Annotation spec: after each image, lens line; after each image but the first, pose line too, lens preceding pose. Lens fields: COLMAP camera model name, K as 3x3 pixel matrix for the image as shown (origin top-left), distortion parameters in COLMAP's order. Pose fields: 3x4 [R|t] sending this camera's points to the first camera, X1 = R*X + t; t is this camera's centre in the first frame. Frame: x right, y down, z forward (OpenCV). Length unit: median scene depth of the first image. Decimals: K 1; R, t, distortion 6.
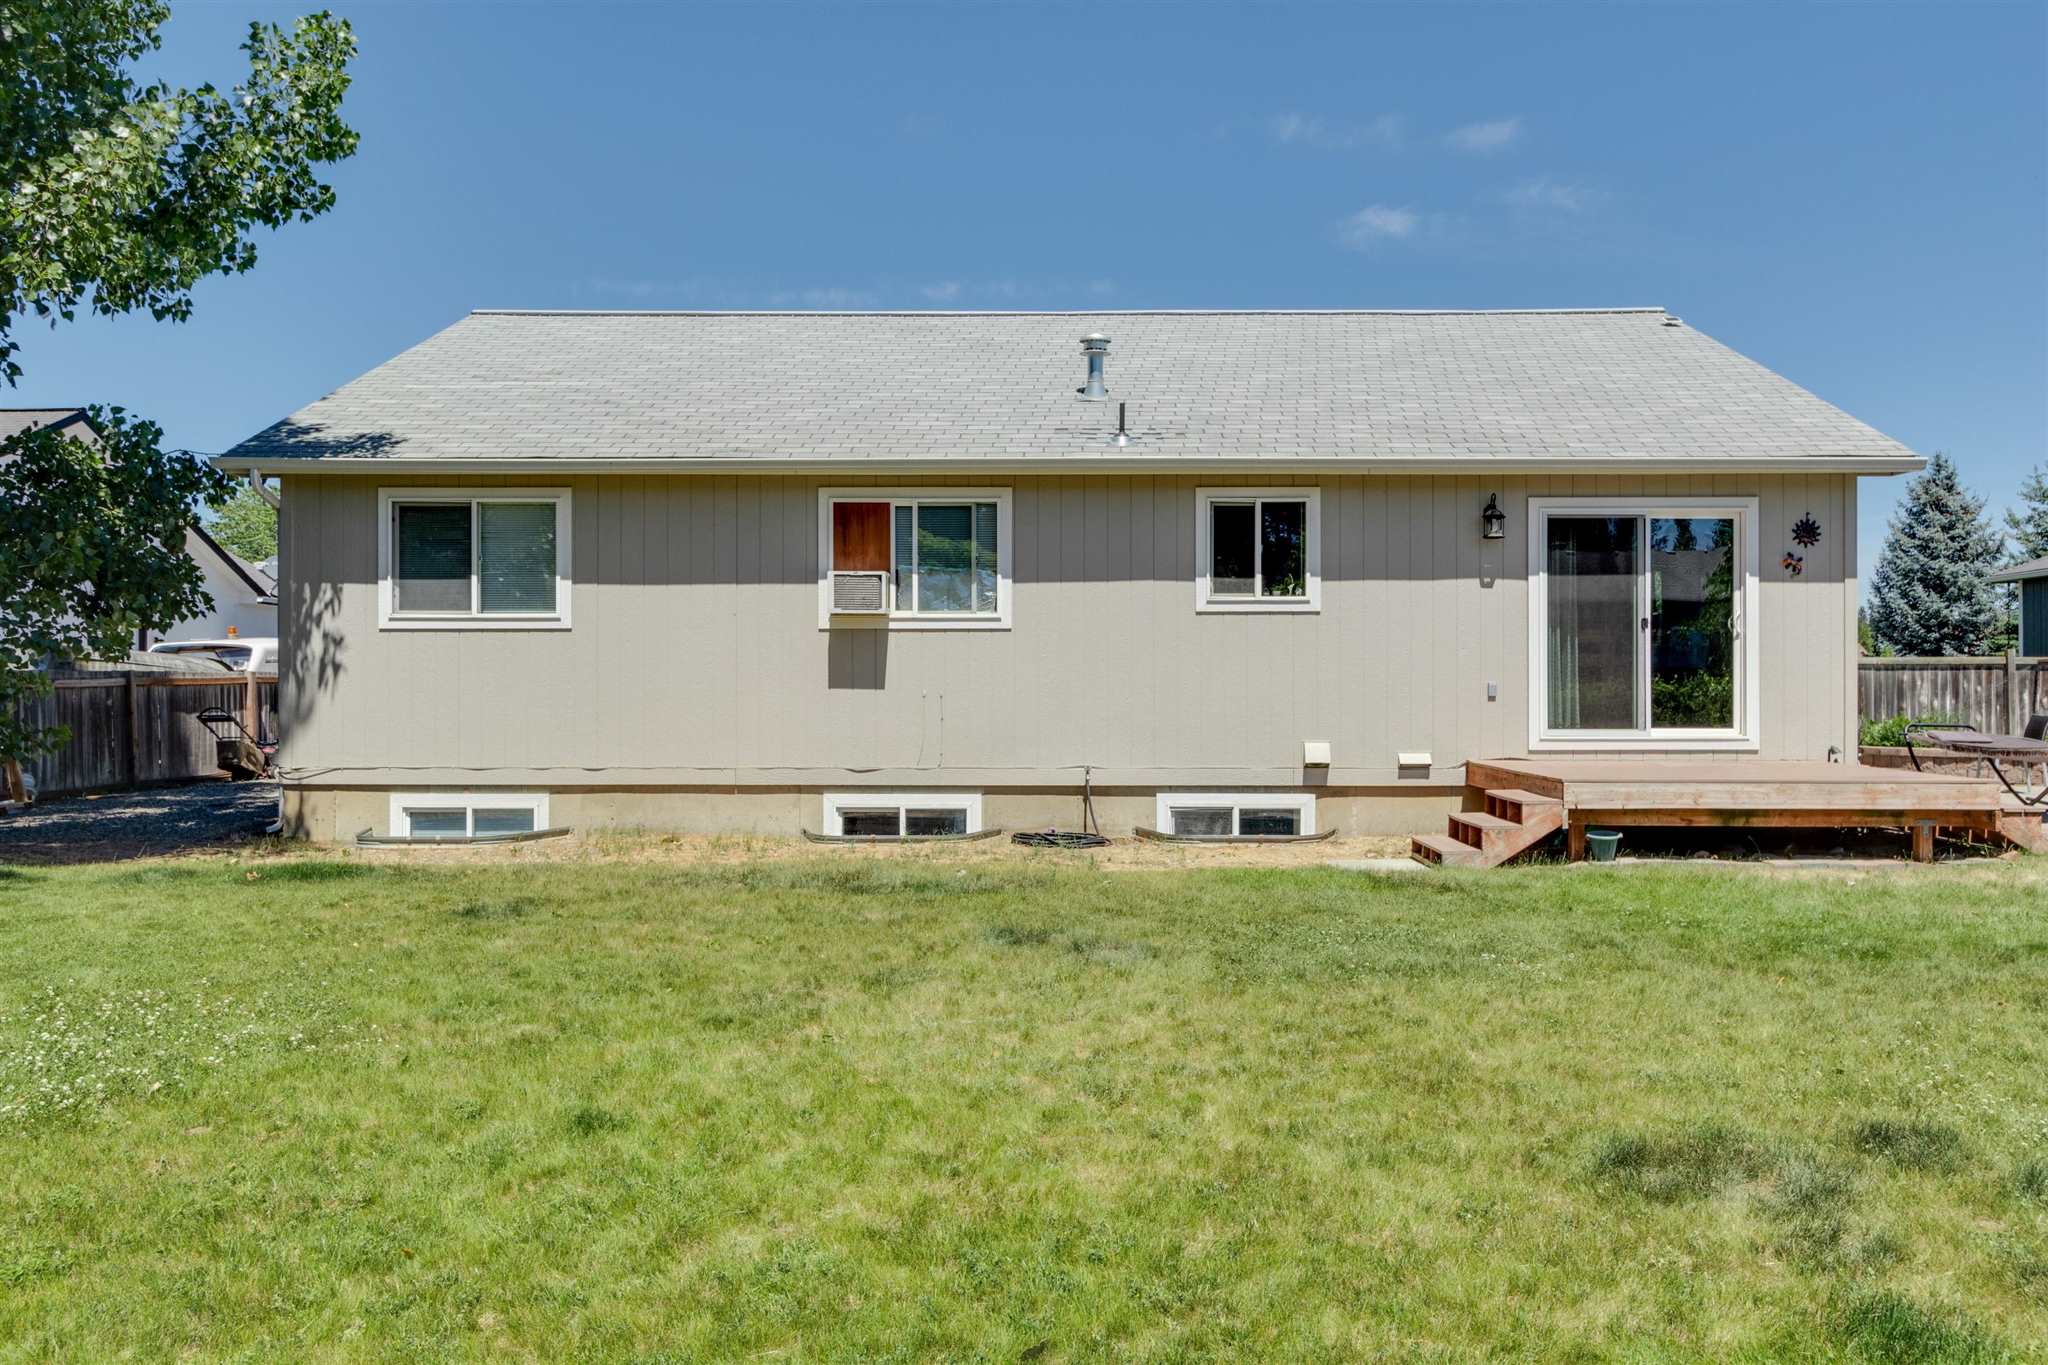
lens RADIAL K [[1476.8, 0, 1024.0], [0, 1476.8, 682.5], [0, 0, 1]] dist [-0.002335, -0.001283]
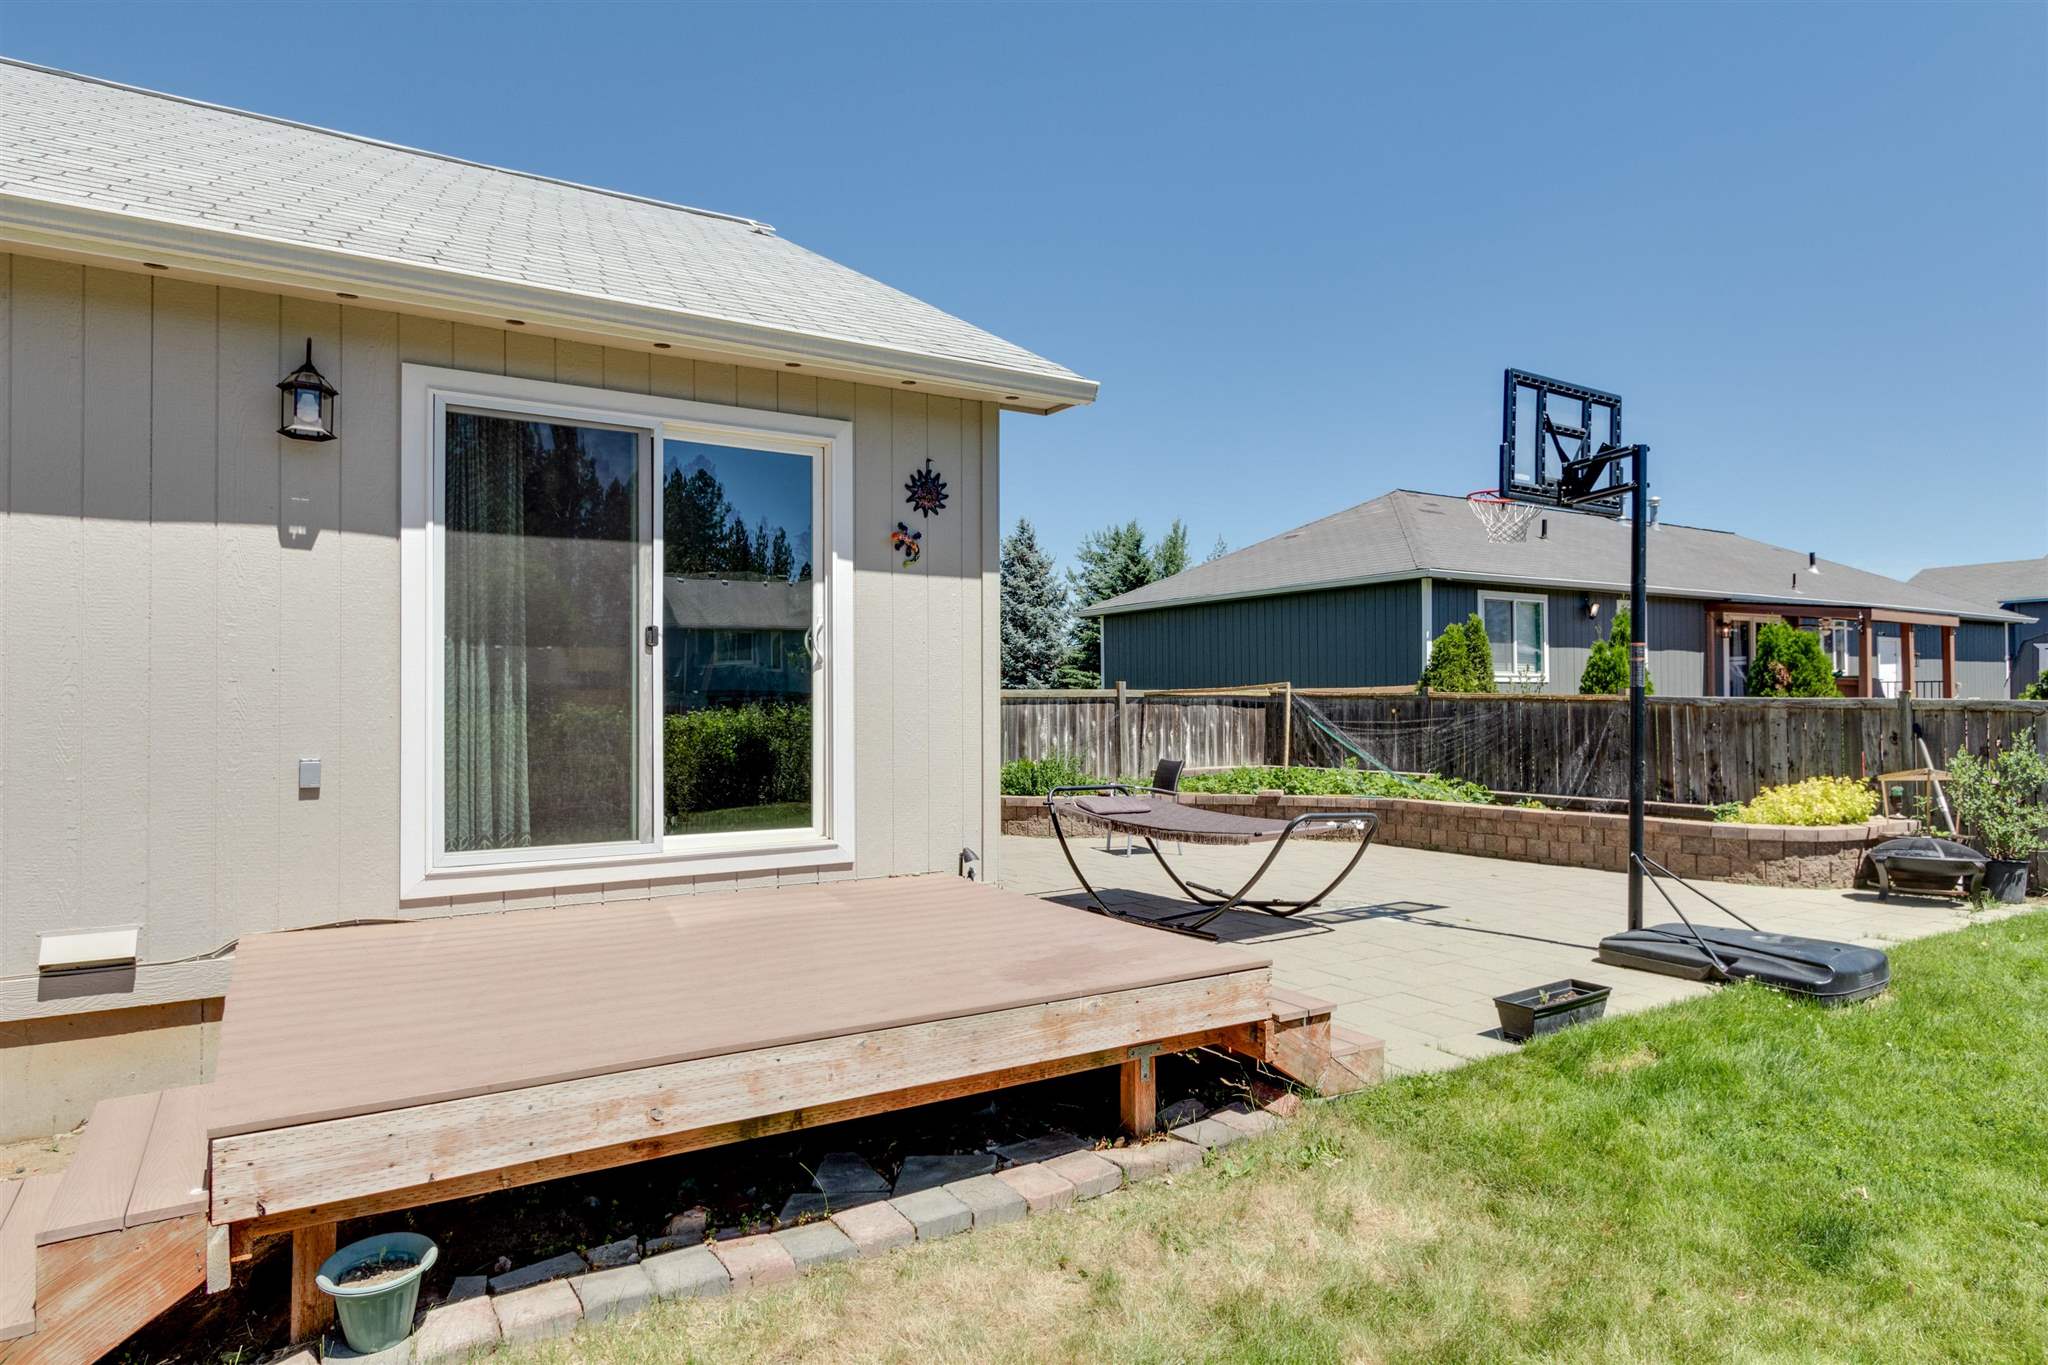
lens RADIAL K [[1213.9, 0, 1044.7], [0, 1213.9, 685.2], [0, 0, 1]] dist [0.001104, 0.000141]
pose [[0.834849, 0.004278, 0.550463, 0.297967], [0.001739, 0.999944, -0.010409, -0.017910], [-0.550476, 0.009647, 0.834795, 0.560683]]
